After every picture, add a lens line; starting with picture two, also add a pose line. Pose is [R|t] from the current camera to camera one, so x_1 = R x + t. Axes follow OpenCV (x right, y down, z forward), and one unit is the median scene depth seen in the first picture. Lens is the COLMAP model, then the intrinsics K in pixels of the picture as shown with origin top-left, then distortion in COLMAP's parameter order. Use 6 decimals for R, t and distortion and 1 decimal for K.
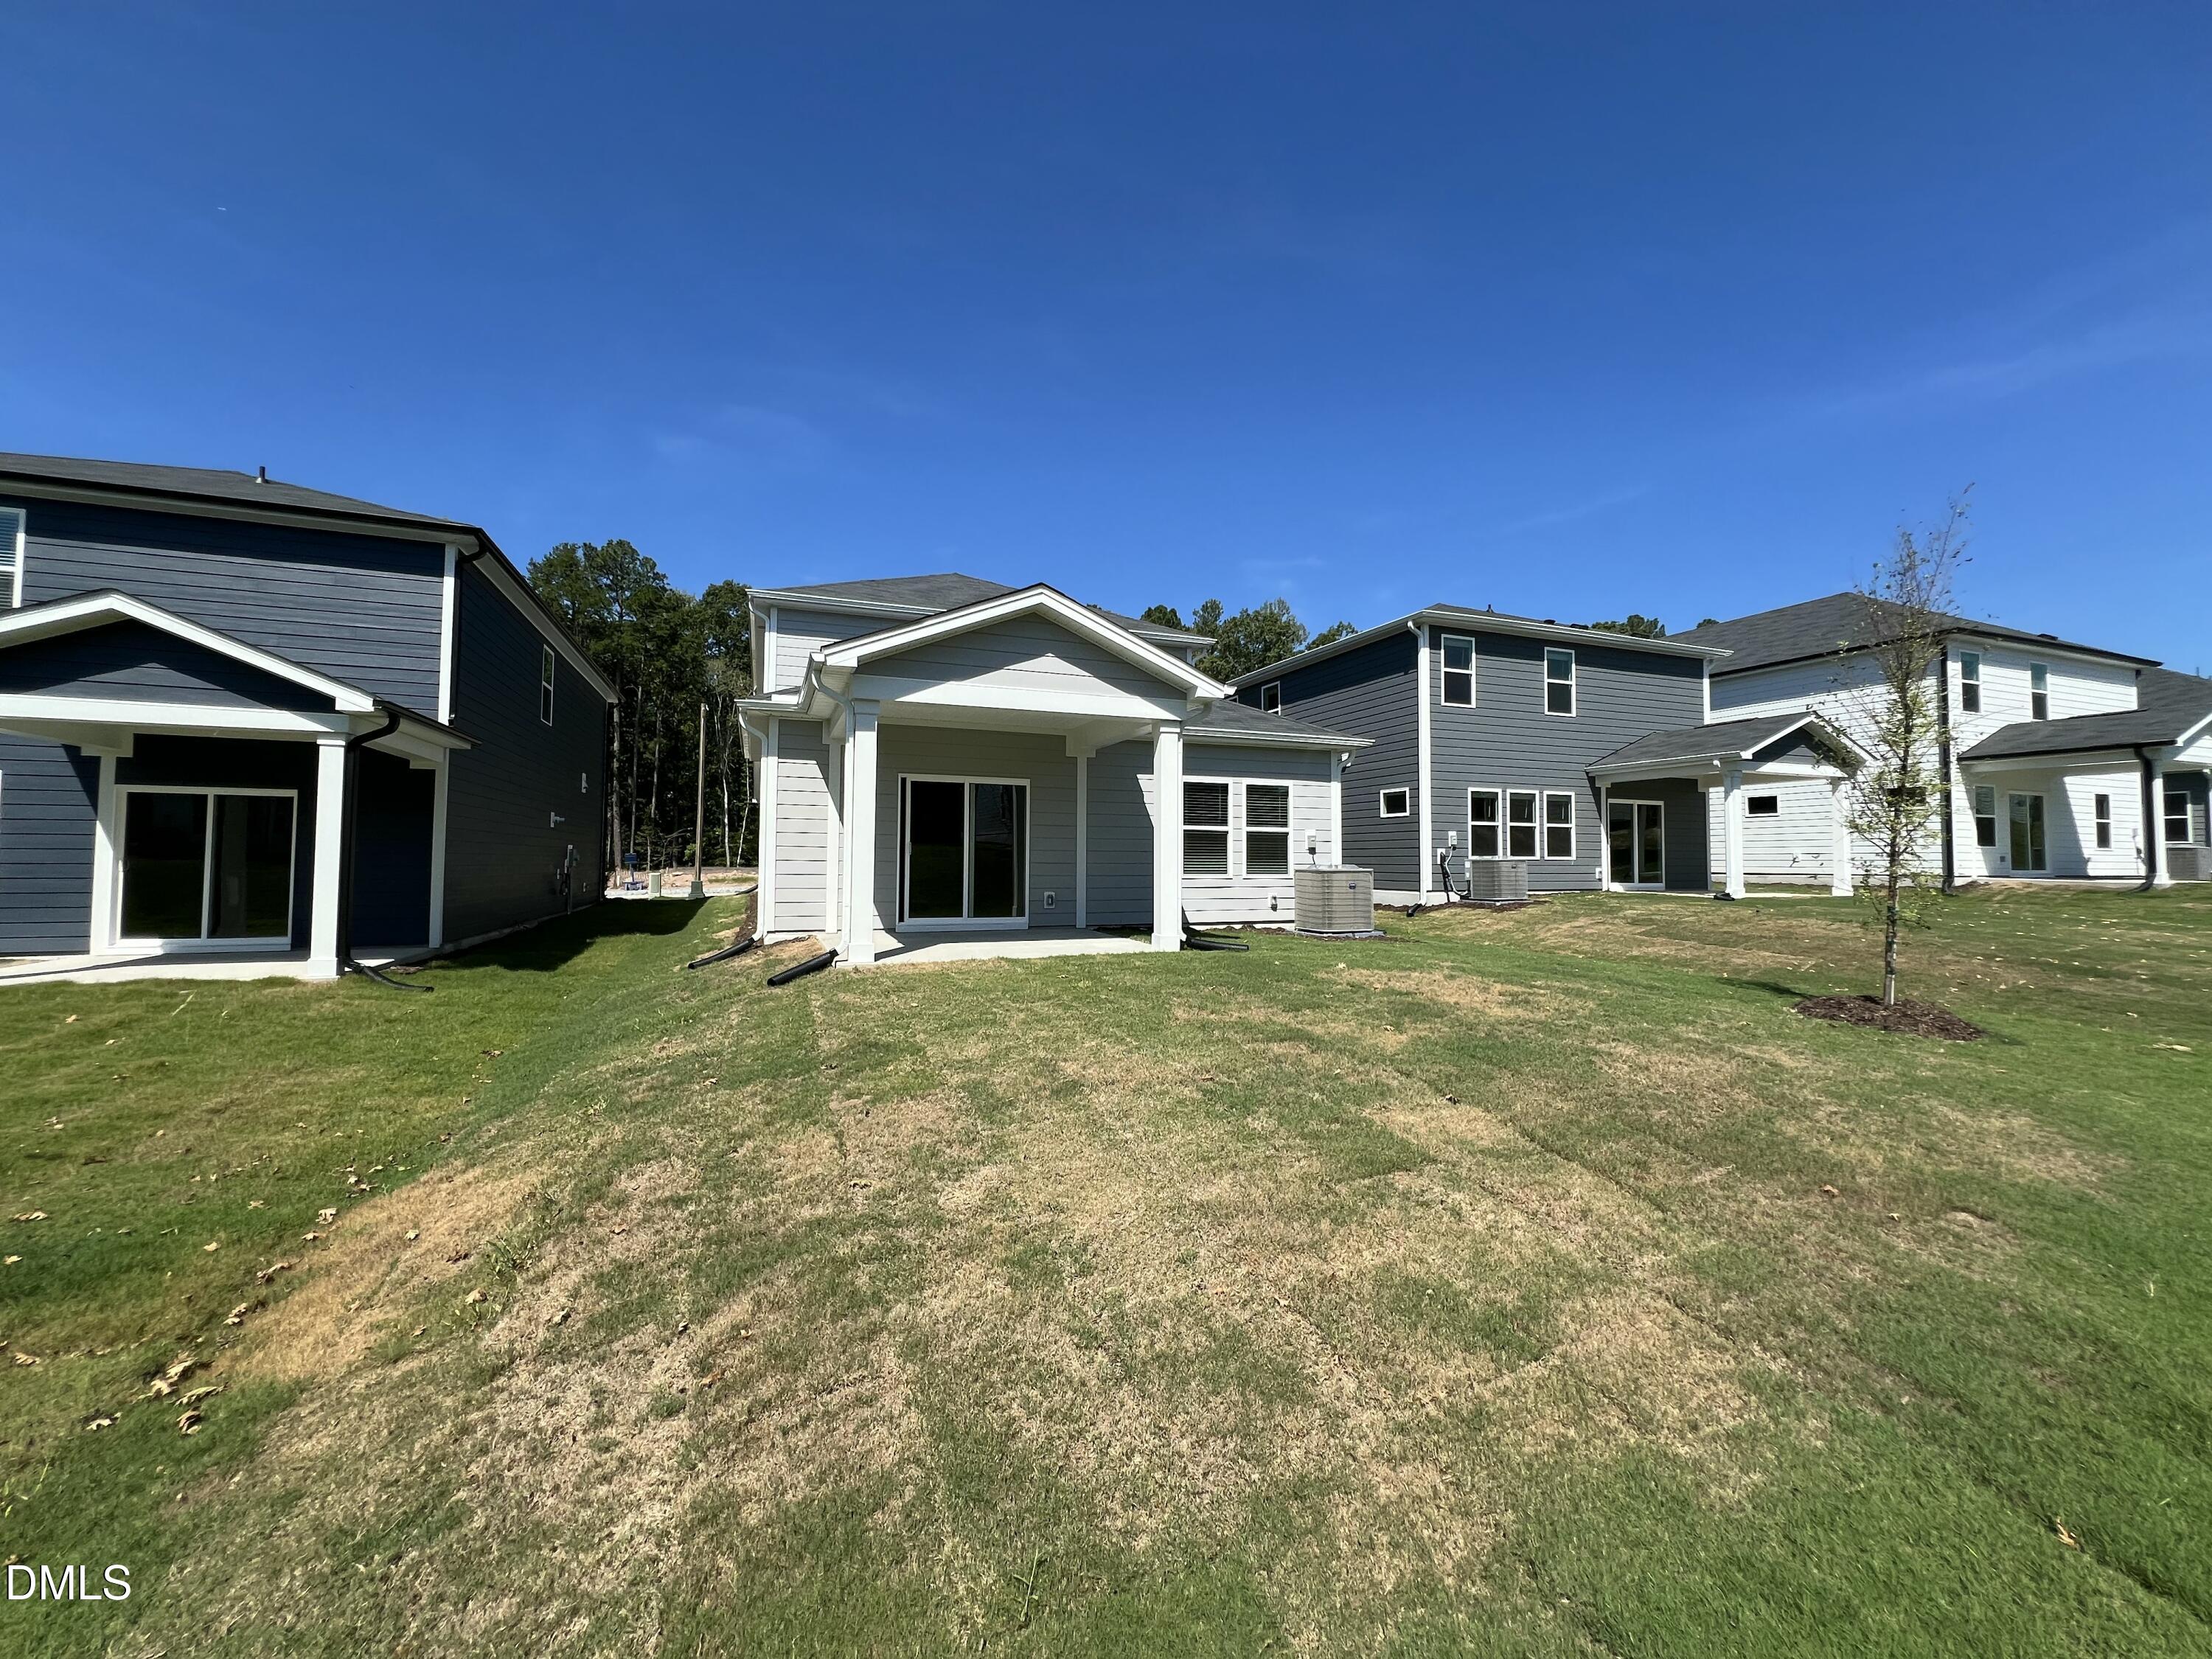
lens RADIAL K [[883.9, 0, 1112.0], [0, 883.9, 816.6], [0, 0, 1]] dist [-0.003071, 0.000650]
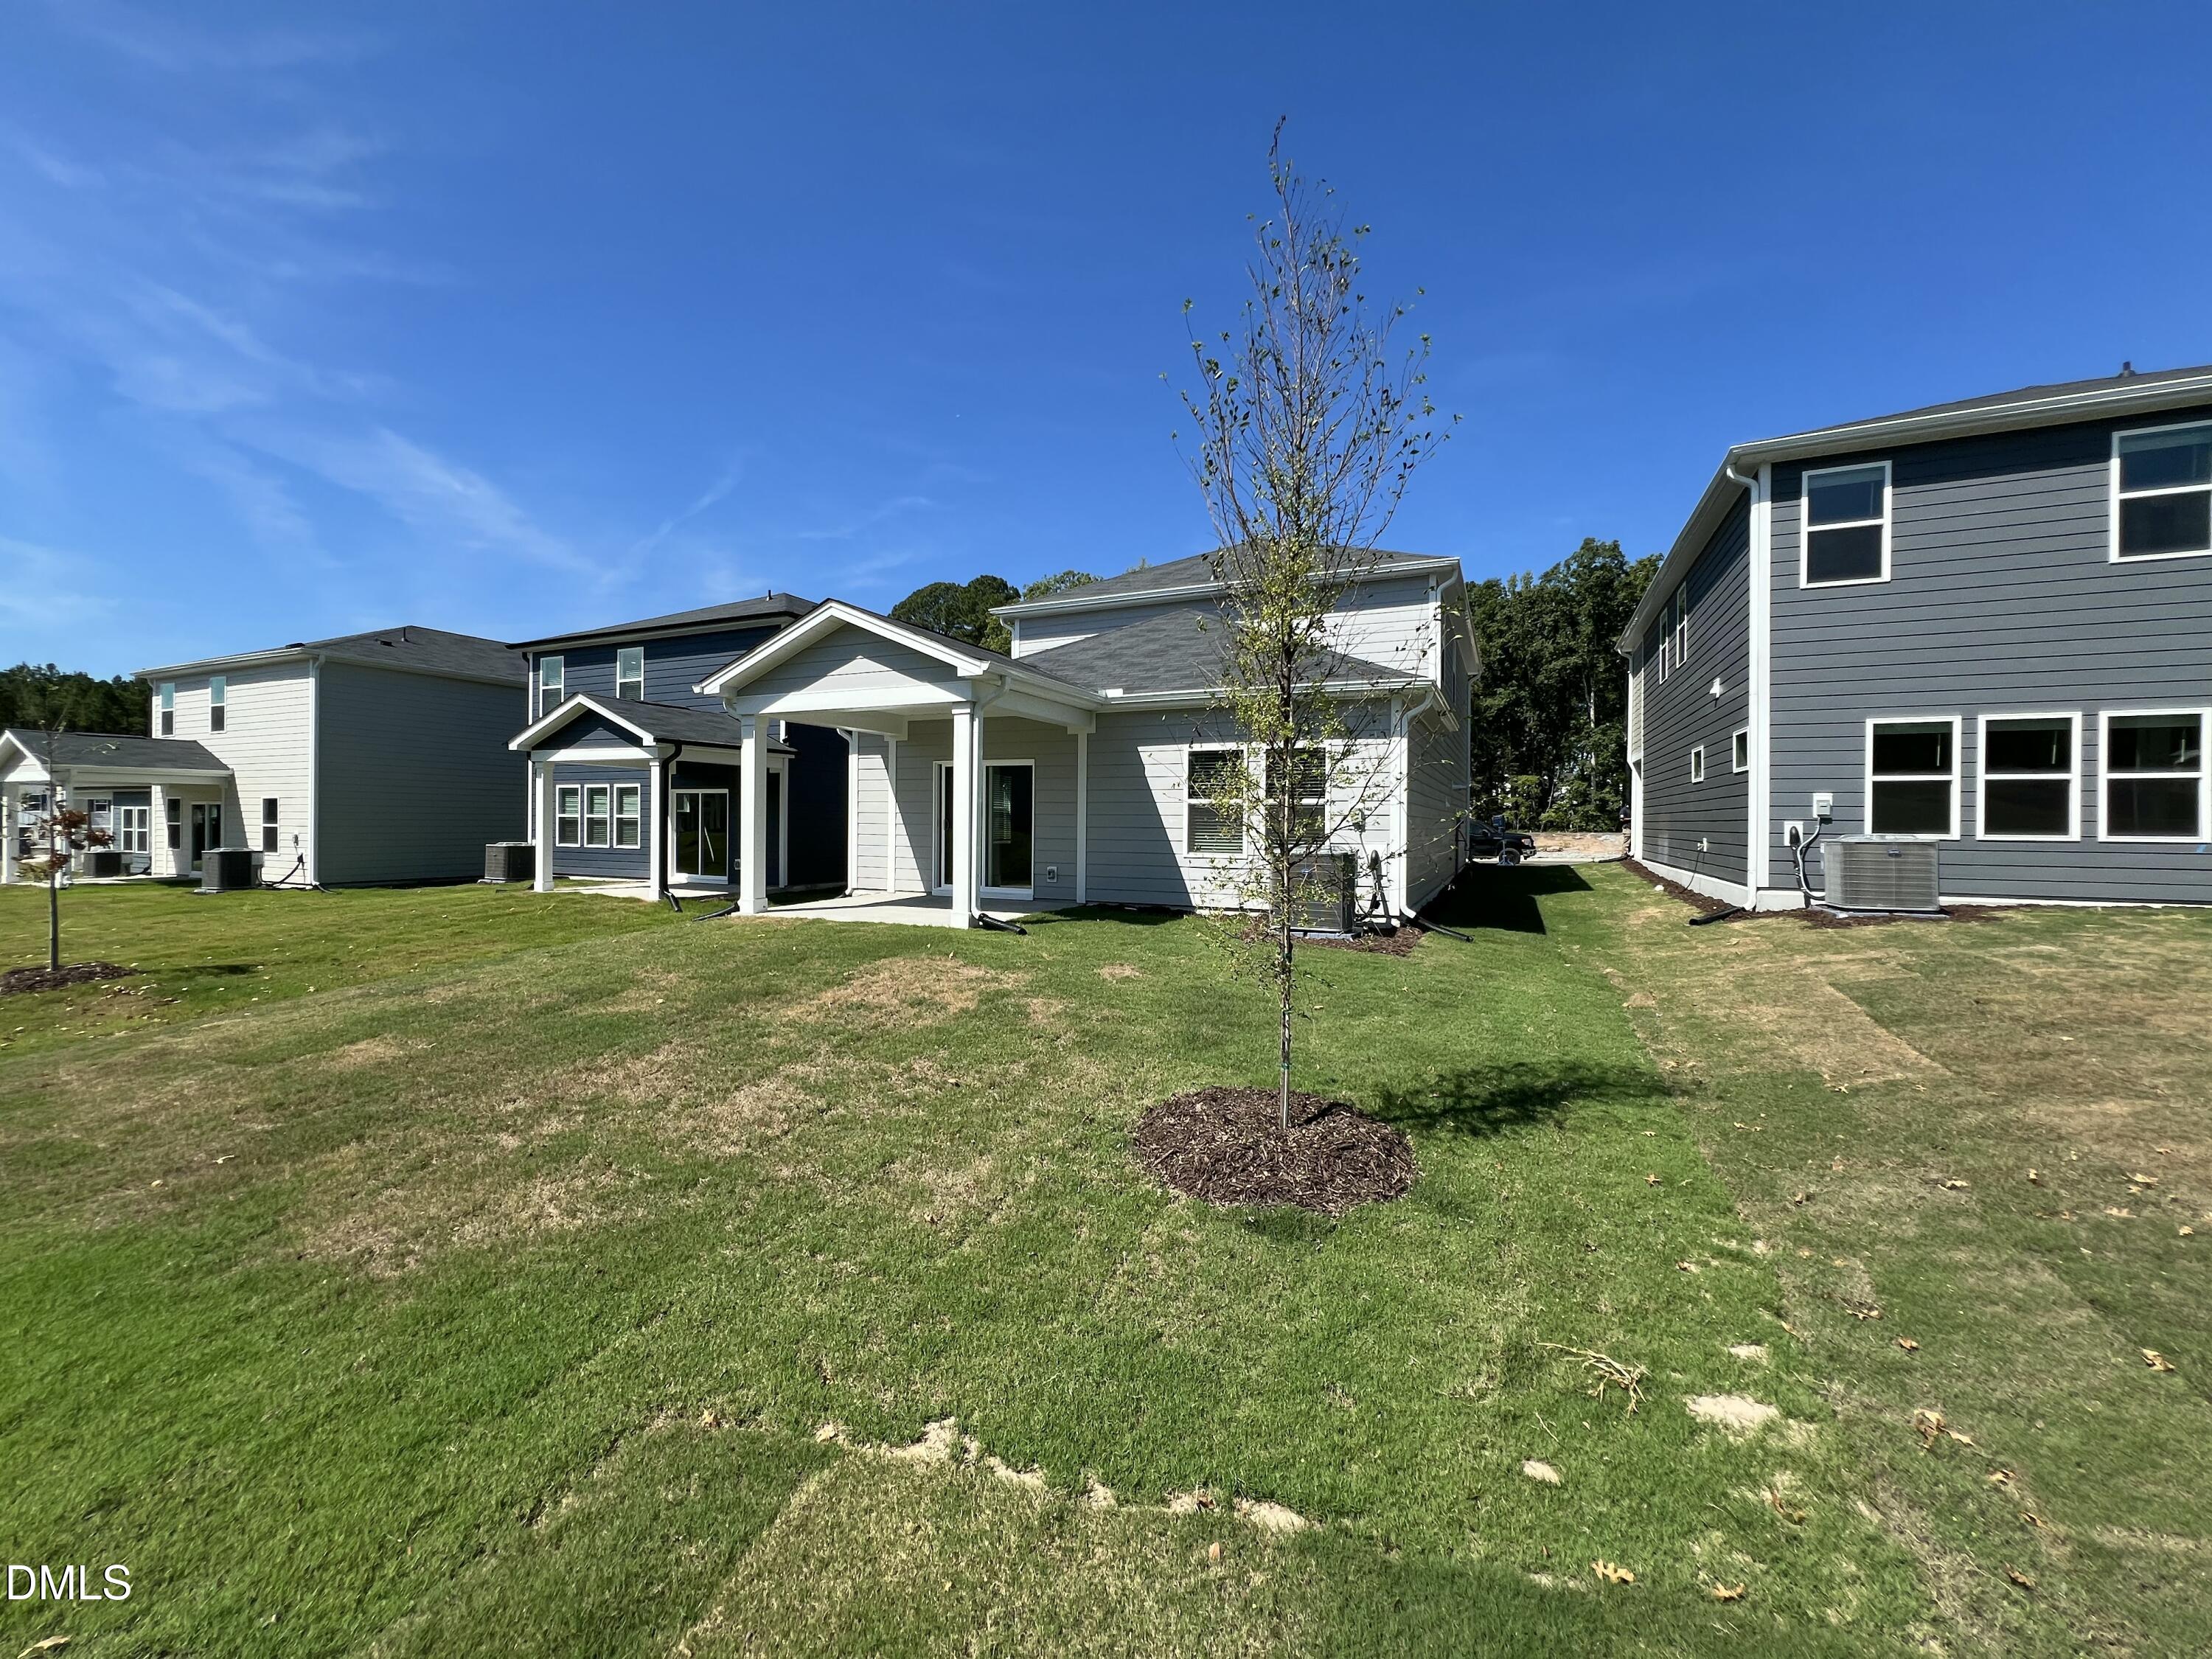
lens RADIAL K [[883.9, 0, 1112.0], [0, 883.9, 832.6], [0, 0, 1]] dist [-0.003071, 0.000650]
pose [[0.695615, 0.011261, -0.718326, 0.486987], [0.032905, 0.998328, 0.047515, -0.001134], [0.717661, -0.056689, 0.694082, 0.218855]]
